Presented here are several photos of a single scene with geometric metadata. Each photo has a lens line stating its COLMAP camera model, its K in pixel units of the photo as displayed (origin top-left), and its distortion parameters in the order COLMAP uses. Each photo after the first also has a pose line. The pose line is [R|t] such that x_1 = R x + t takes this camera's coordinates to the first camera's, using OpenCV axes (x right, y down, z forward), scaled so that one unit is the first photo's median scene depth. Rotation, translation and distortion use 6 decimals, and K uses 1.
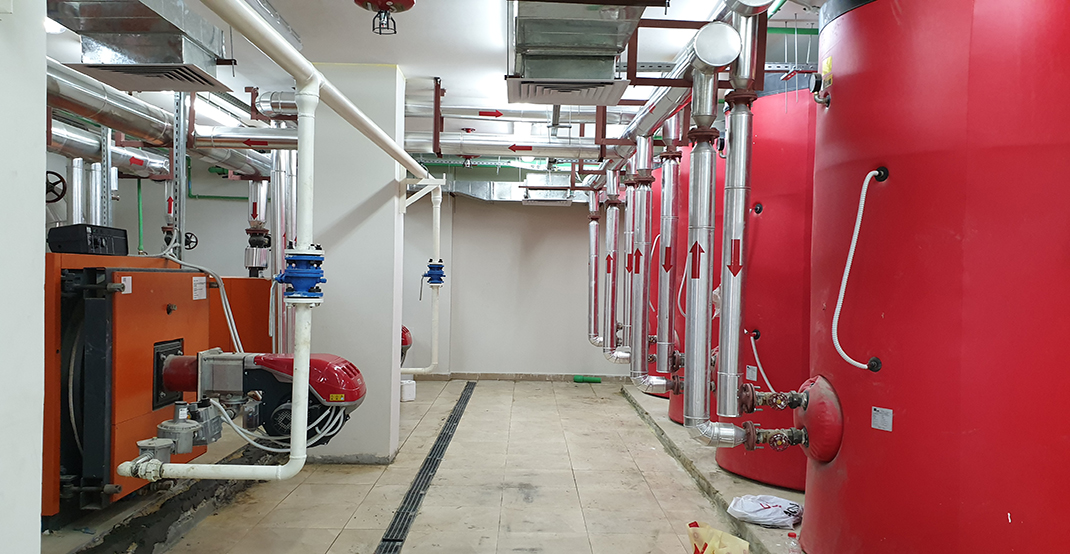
lens RADIAL K [[842.0, 0, 528.0], [0, 842.0, 295.2], [0, 0, 1]] dist [0.043274, -0.063467]
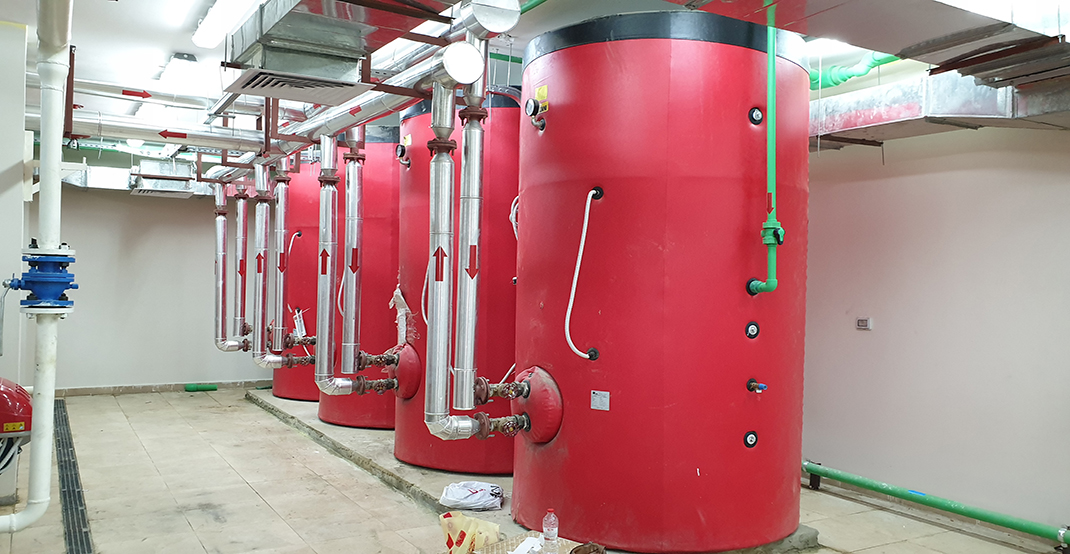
lens RADIAL K [[842.0, 0, 540.2], [0, 842.0, 285.5], [0, 0, 1]] dist [0.043274, -0.063467]
pose [[0.862029, -0.005253, 0.506832, -0.182045], [0.009365, 0.999941, -0.005564, -0.005990], [-0.506773, 0.009543, 0.862027, 0.023995]]
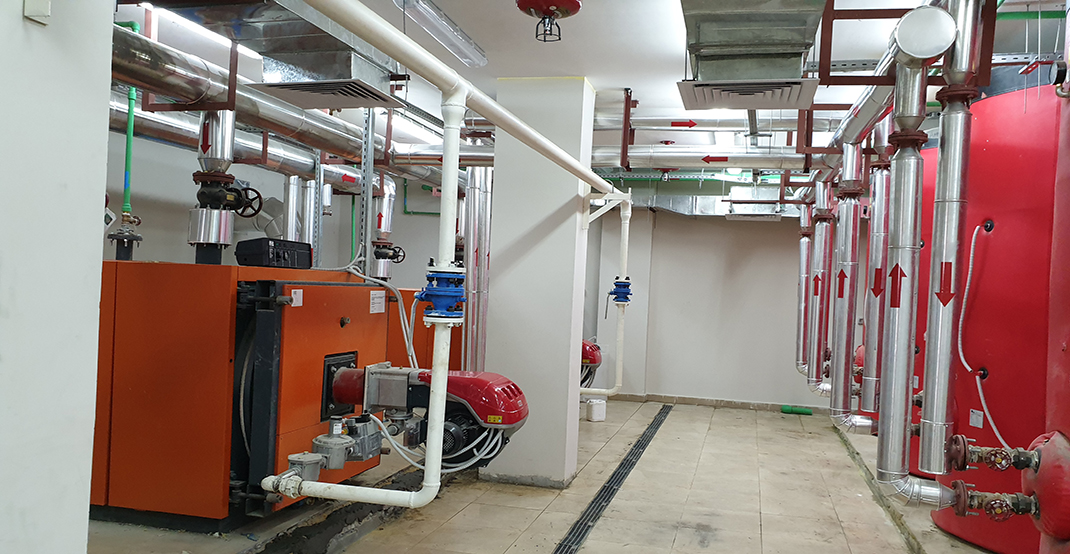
lens RADIAL K [[842.0, 0, 538.3], [0, 842.0, 293.2], [0, 0, 1]] dist [0.043274, -0.063467]
pose [[0.969053, 0.024486, -0.245634, 0.049141], [-0.029525, 0.999422, -0.016852, -0.007631], [0.245080, 0.023583, 0.969216, 0.070359]]
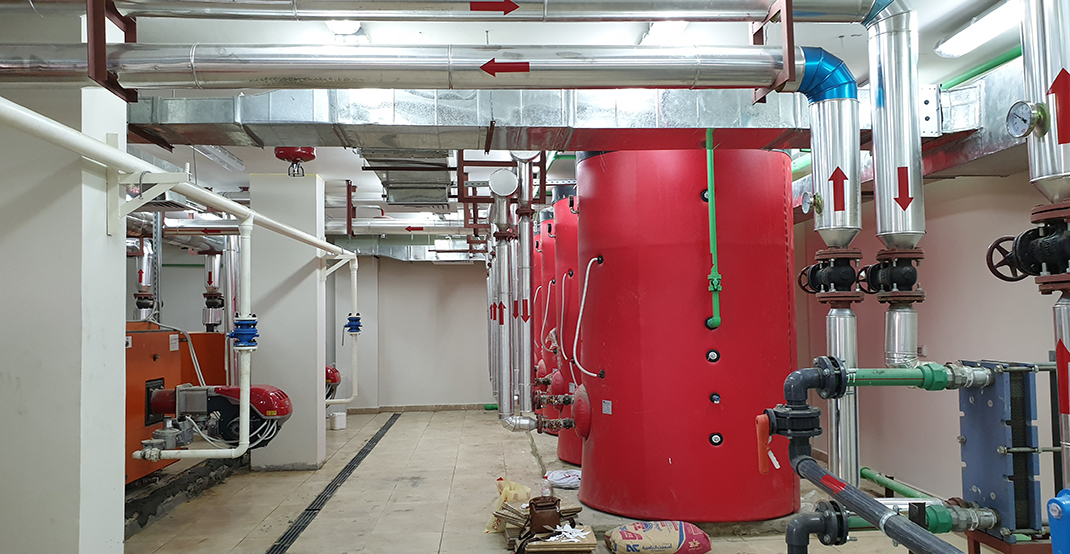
lens RADIAL K [[842.0, 0, 534.3], [0, 842.0, 296.8], [0, 0, 1]] dist [0.043274, -0.063467]
pose [[0.997827, -0.032297, 0.057437, 0.140984], [0.034968, 0.998324, -0.046124, 0.001713], [-0.055851, 0.048032, 0.997283, -0.470065]]
